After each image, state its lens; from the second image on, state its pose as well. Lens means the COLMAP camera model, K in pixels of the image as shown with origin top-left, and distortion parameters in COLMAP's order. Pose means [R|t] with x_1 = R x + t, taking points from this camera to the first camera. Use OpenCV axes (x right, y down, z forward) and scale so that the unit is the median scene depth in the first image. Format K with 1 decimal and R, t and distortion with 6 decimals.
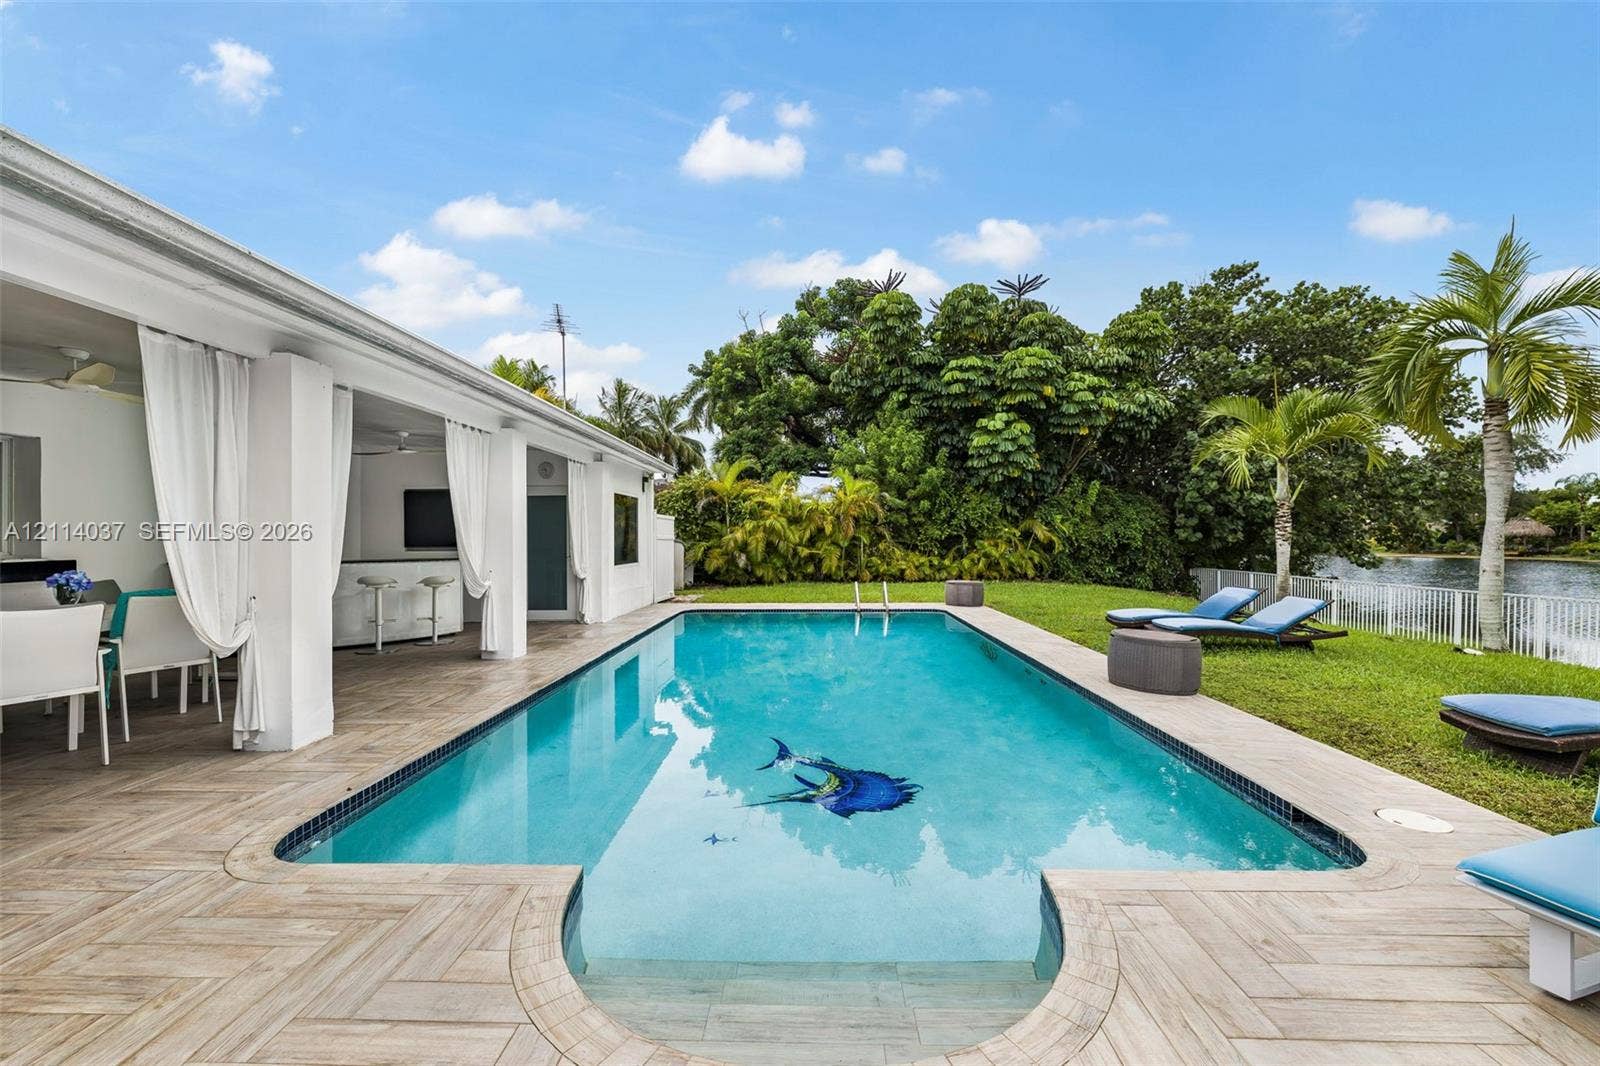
lens RADIAL K [[668.1, 0, 803.8], [0, 668.1, 533.0], [0, 0, 1]] dist [0.001786, 0.000056]
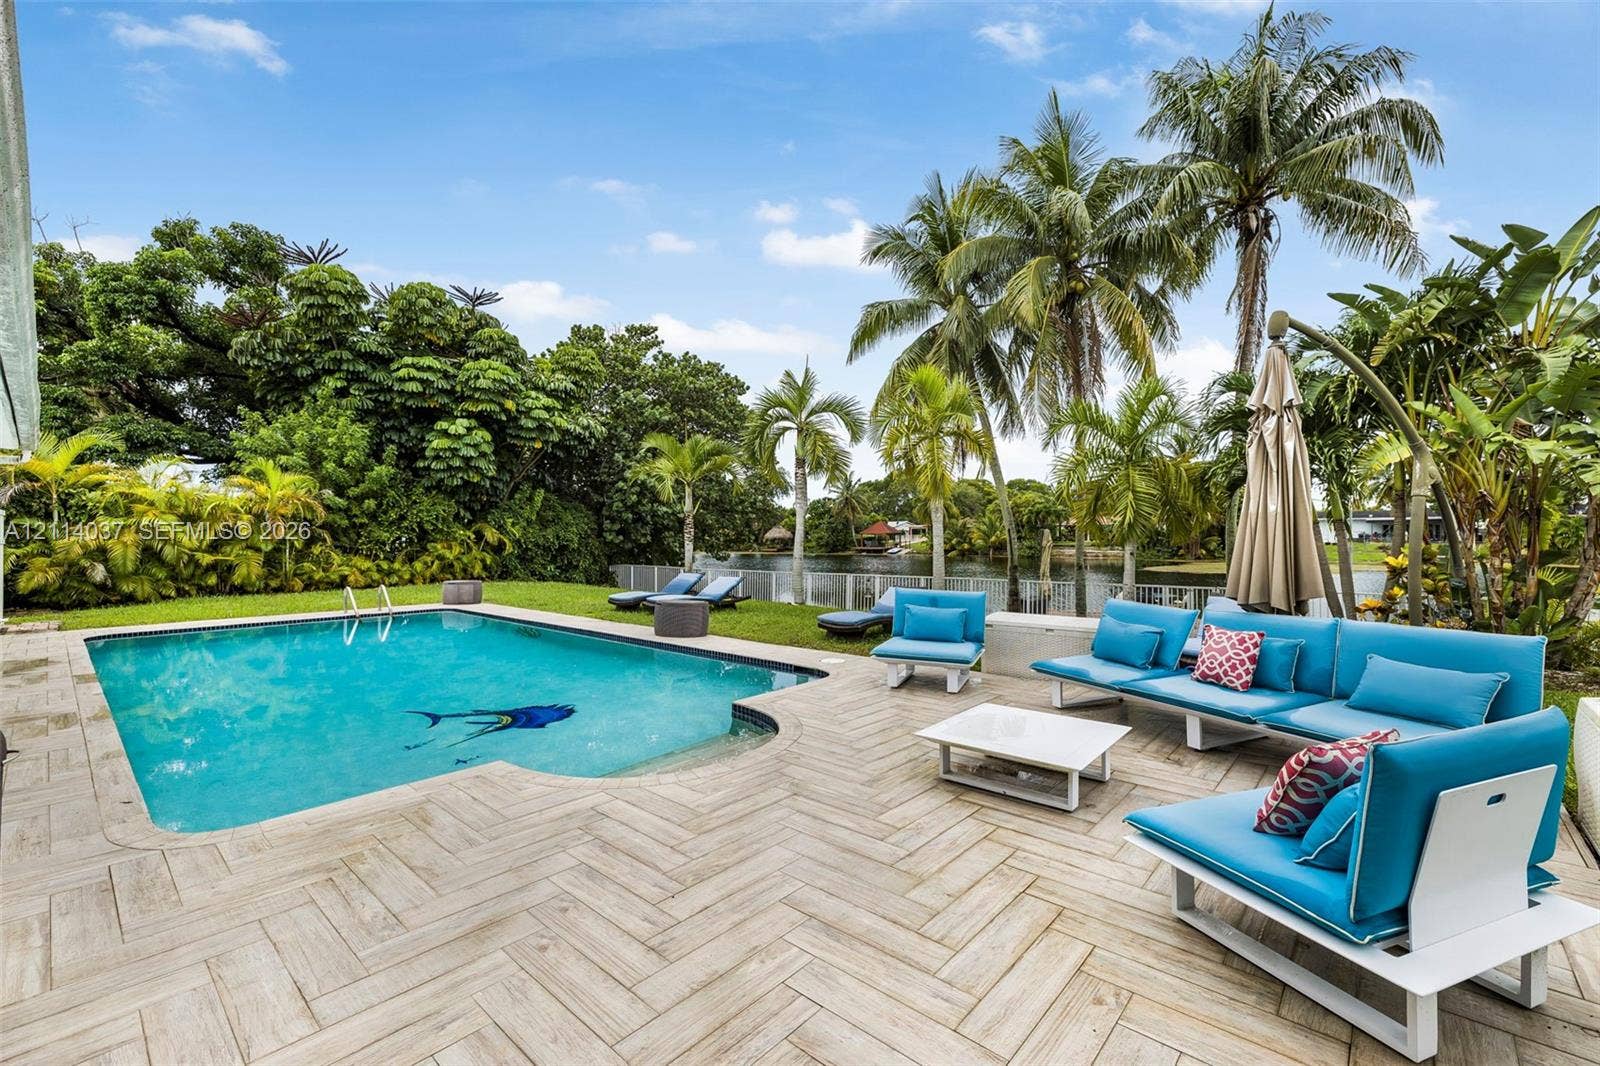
lens RADIAL K [[678.2, 0, 809.1], [0, 678.2, 533.5], [0, 0, 1]] dist [0.002939, 0.000129]
pose [[0.637077, 0.004194, 0.770789, -0.161730], [-0.000854, 0.999988, -0.004736, 0.001407], [-0.770800, 0.002359, 0.637073, -0.071513]]
